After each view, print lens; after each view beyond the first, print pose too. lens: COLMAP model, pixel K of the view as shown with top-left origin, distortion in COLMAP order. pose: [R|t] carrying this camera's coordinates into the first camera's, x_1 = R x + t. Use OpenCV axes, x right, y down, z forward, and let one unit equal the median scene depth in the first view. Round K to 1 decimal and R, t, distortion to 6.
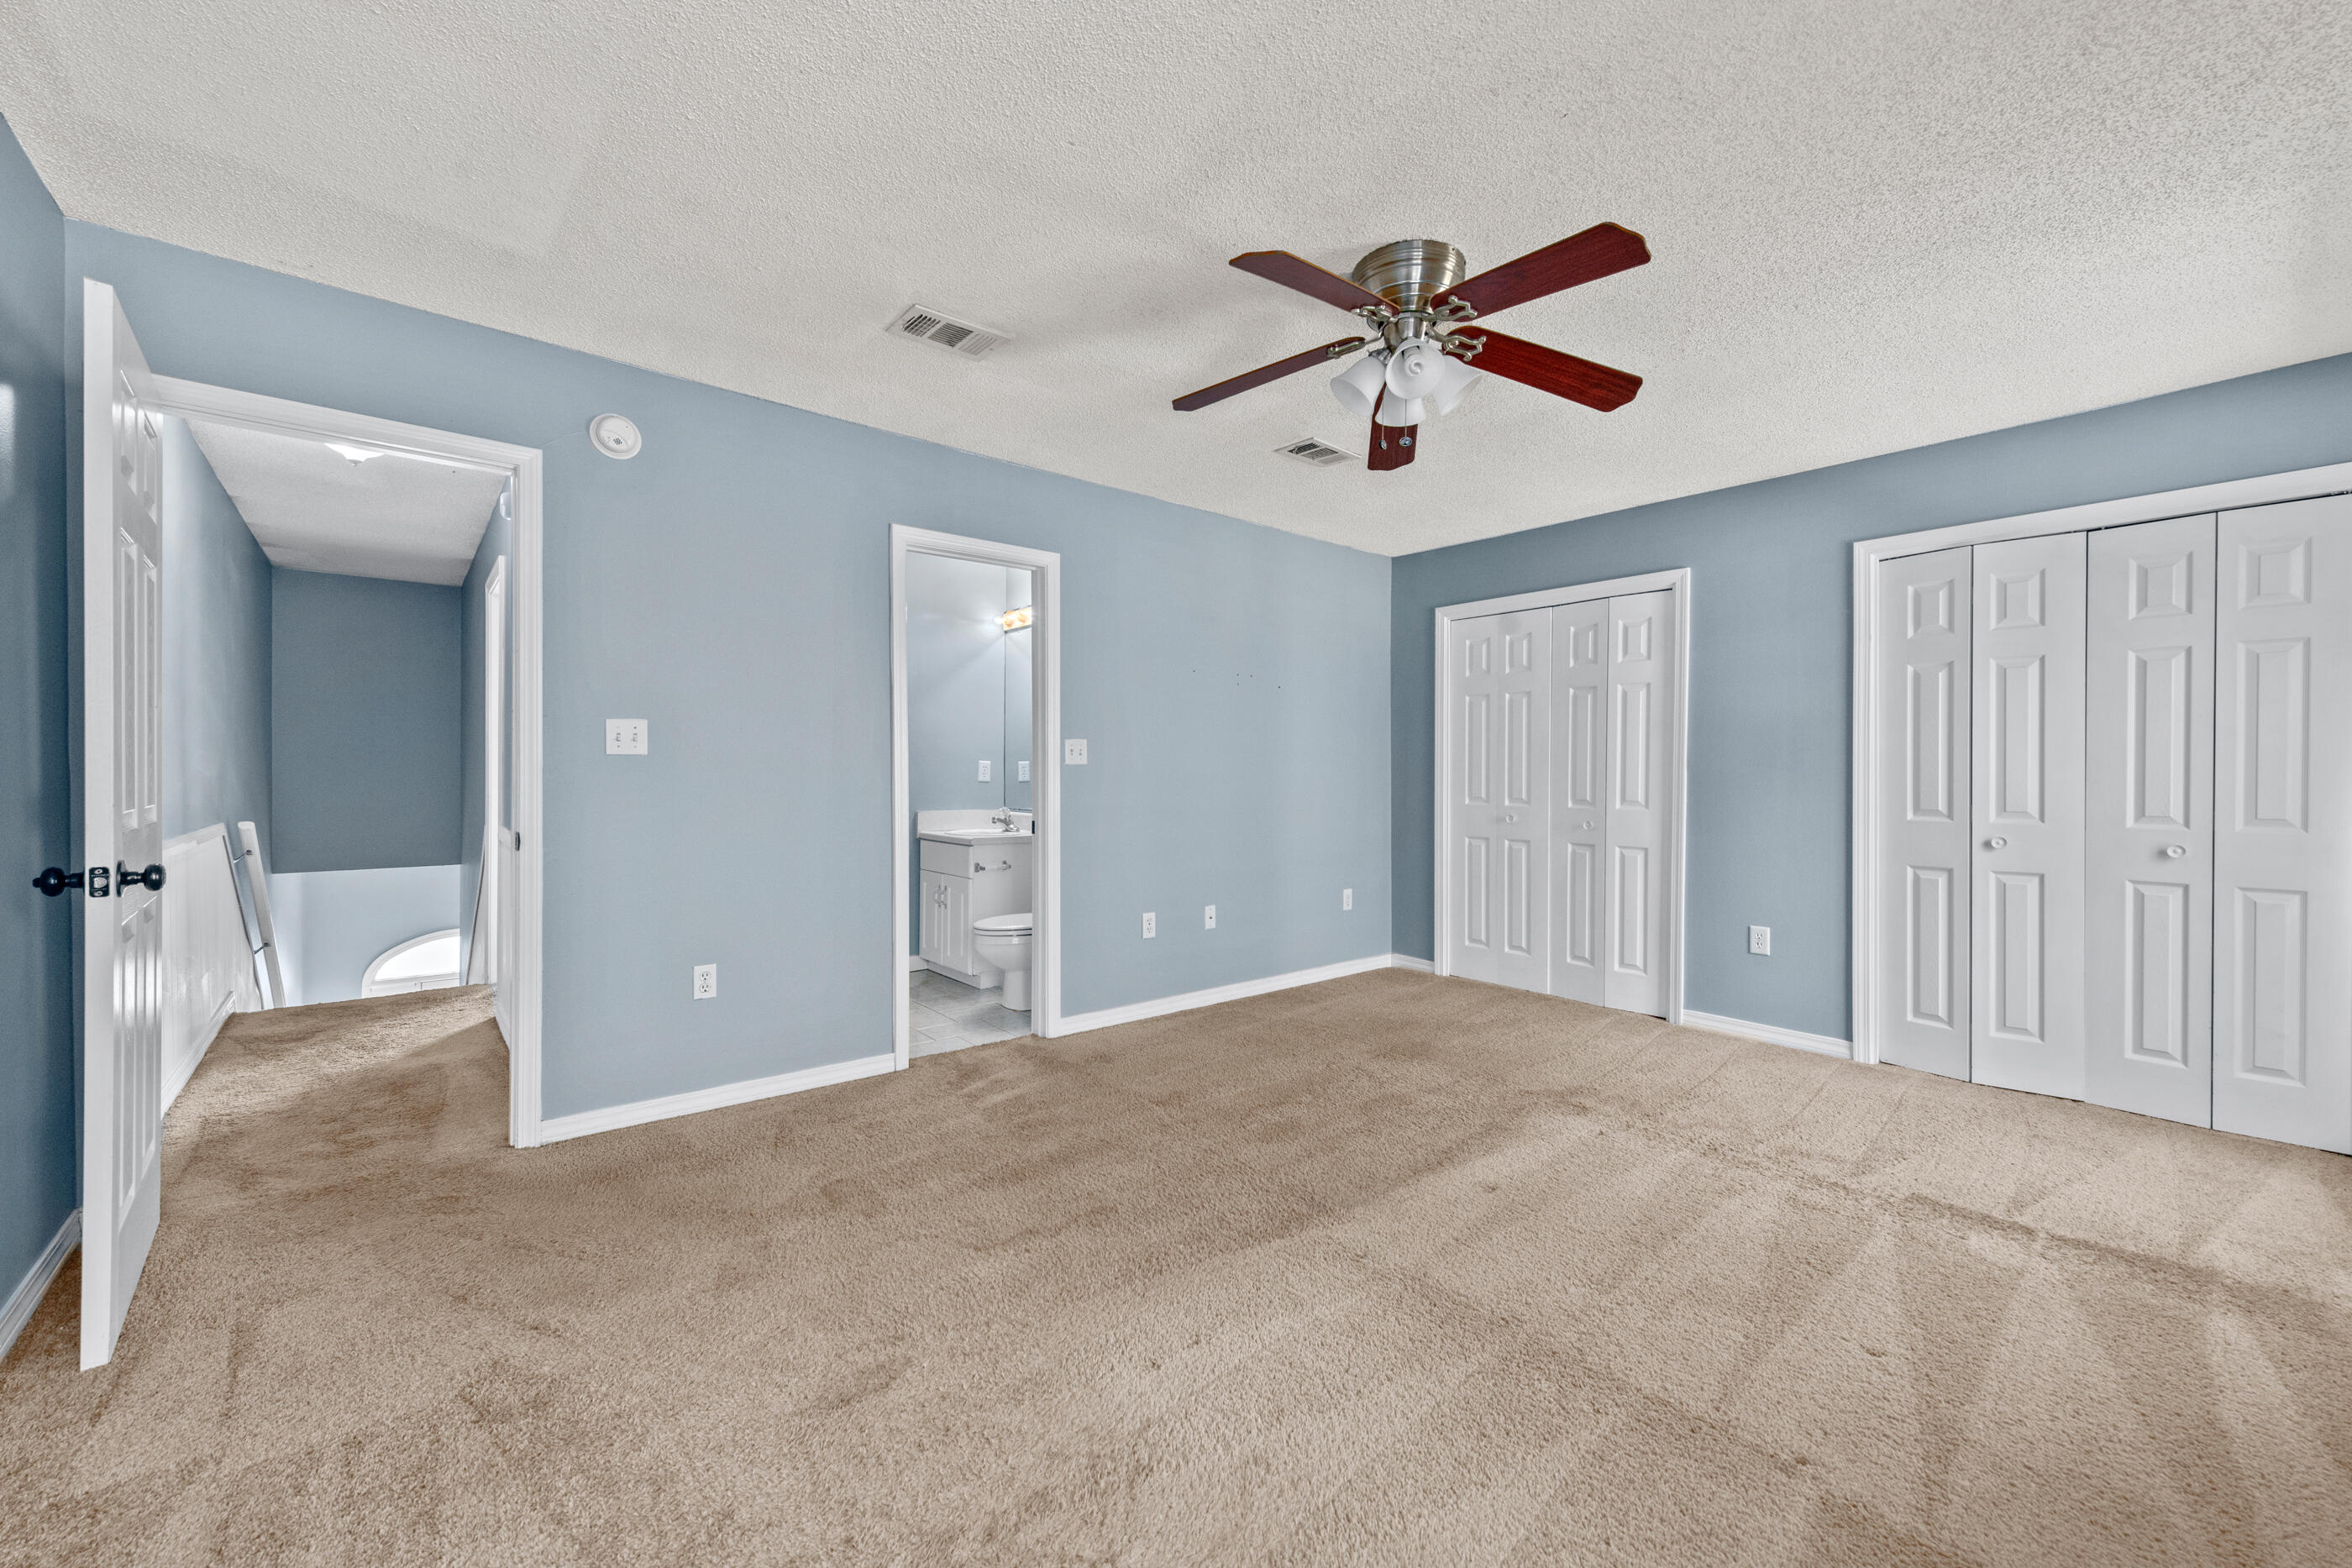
lens RADIAL K [[943.9, 0, 1184.5], [0, 943.9, 778.5], [0, 0, 1]] dist [0.009708, -0.003237]
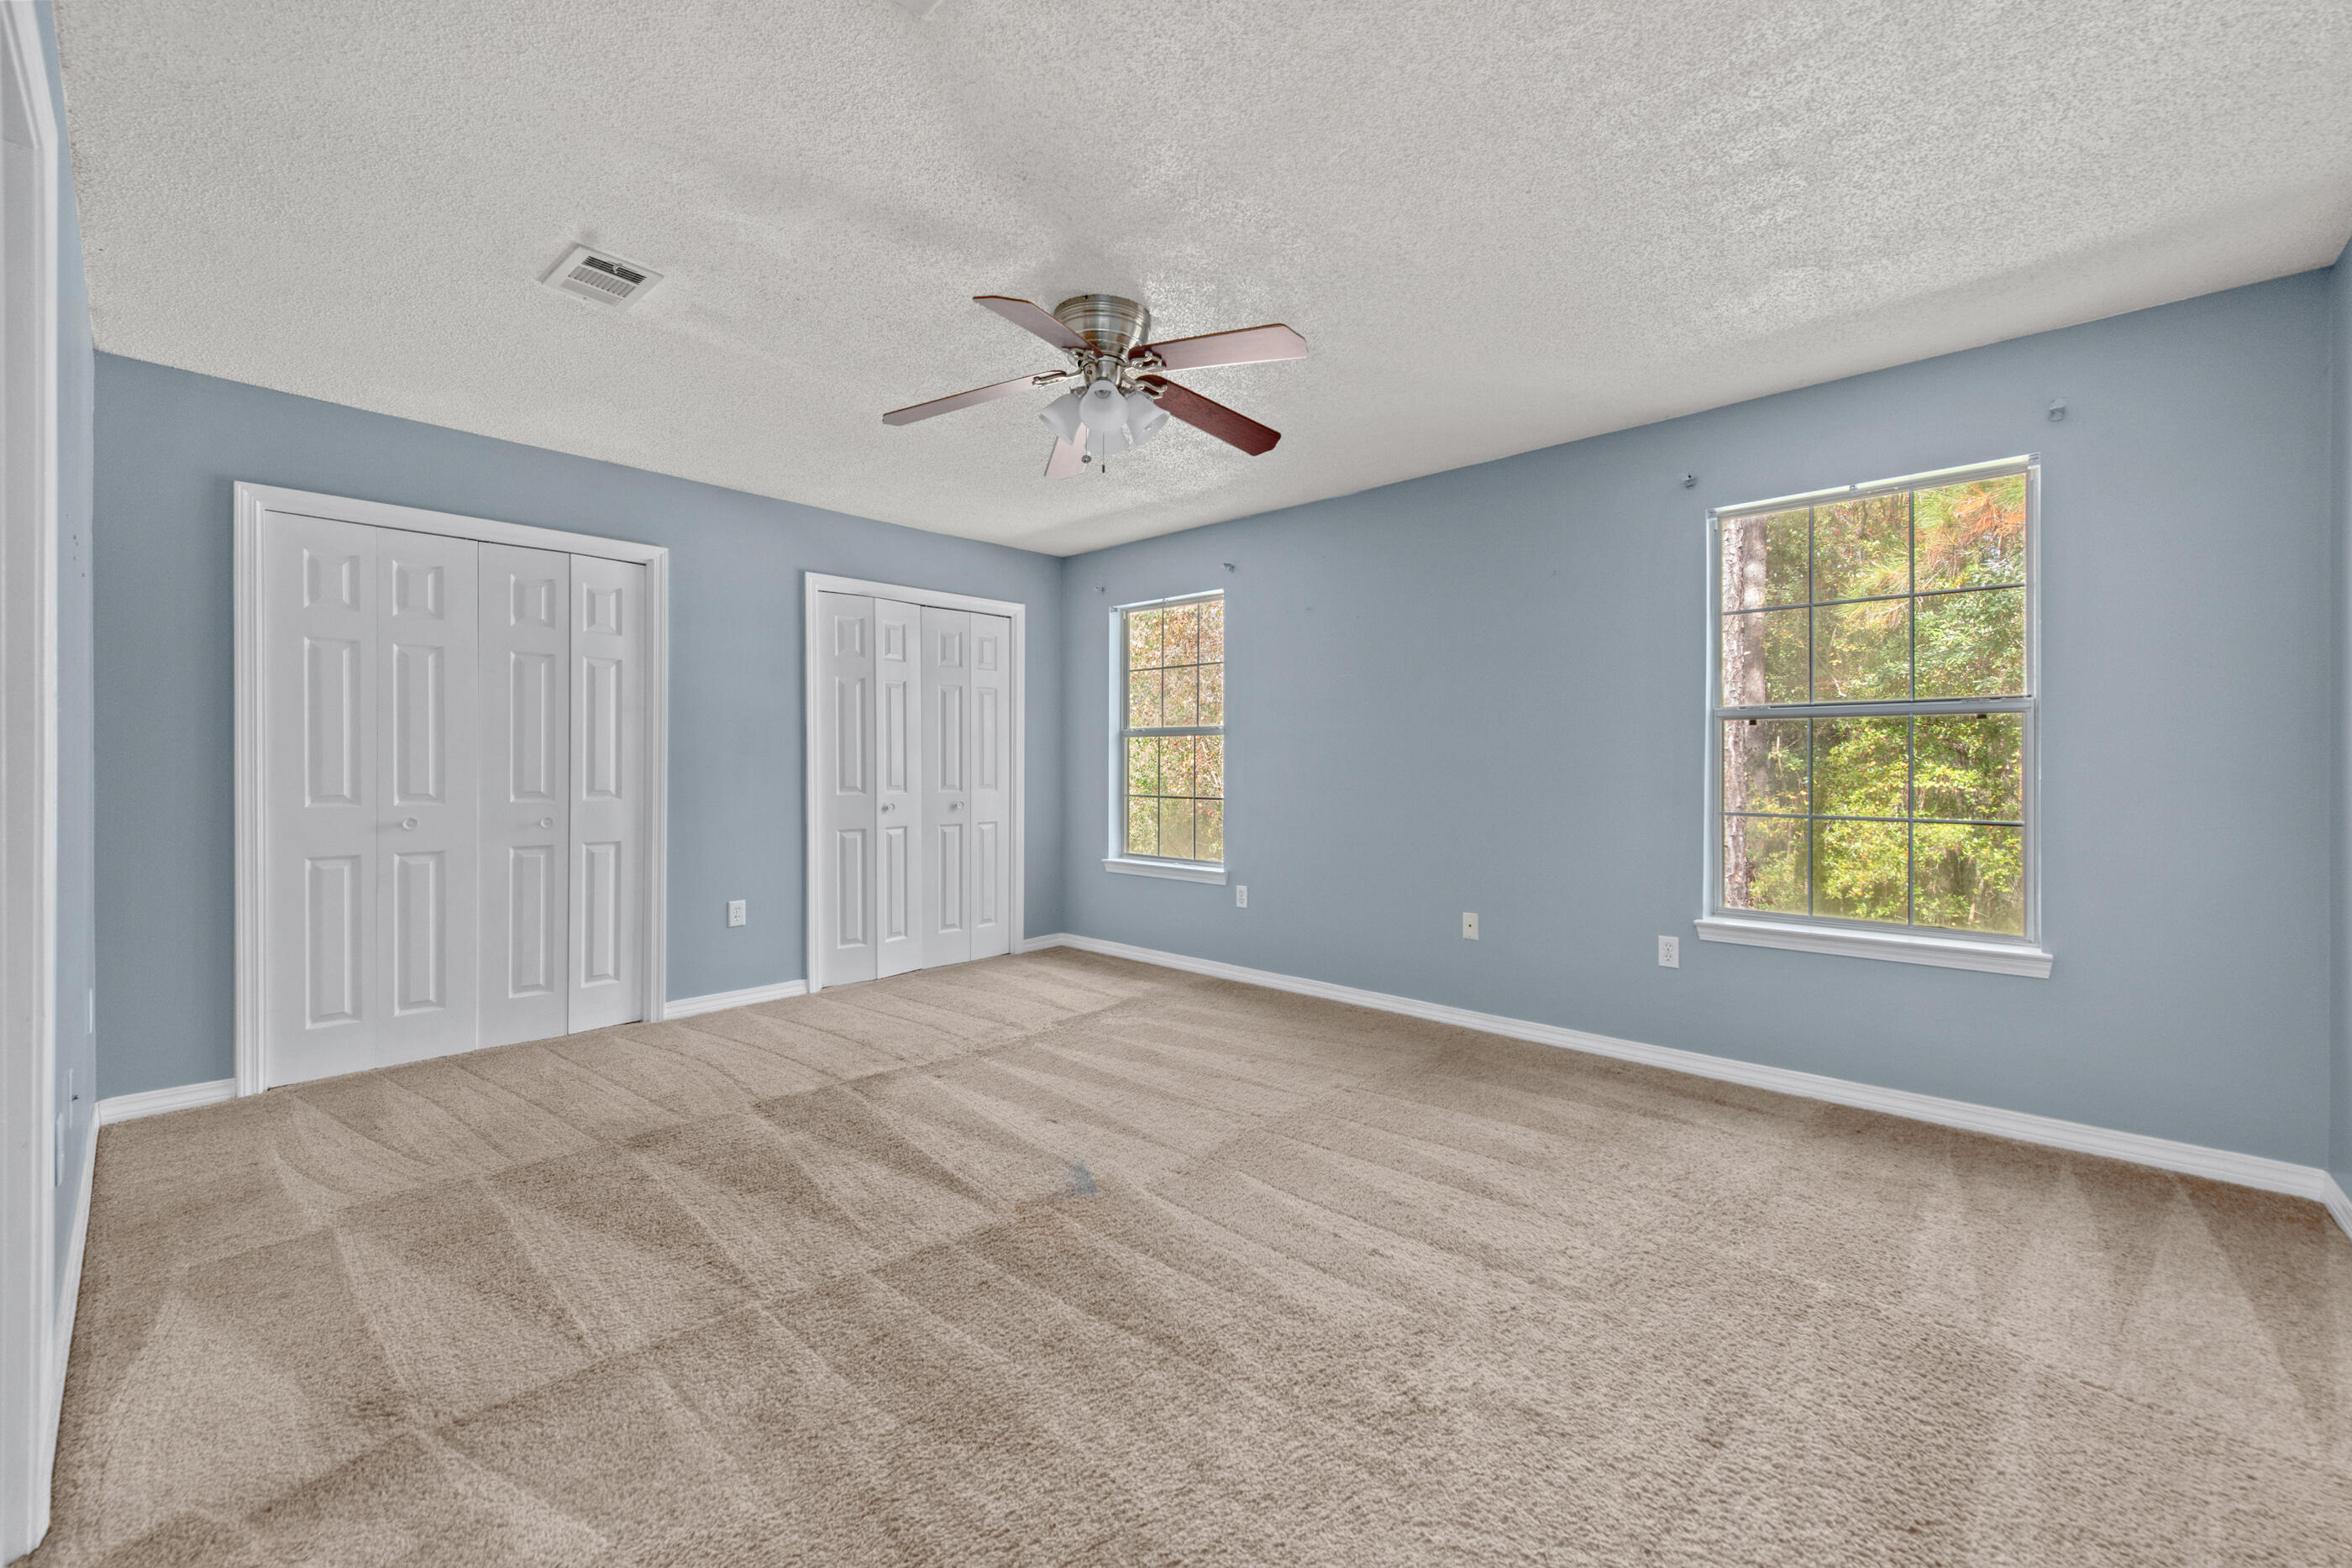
lens RADIAL K [[943.9, 0, 1196.6], [0, 943.9, 768.2], [0, 0, 1]] dist [0.009708, -0.003237]
pose [[-0.155749, -0.011986, 0.987724, -0.544652], [0.001997, 0.999921, 0.012449, -0.008169], [-0.987795, 0.003911, -0.155712, 0.648453]]
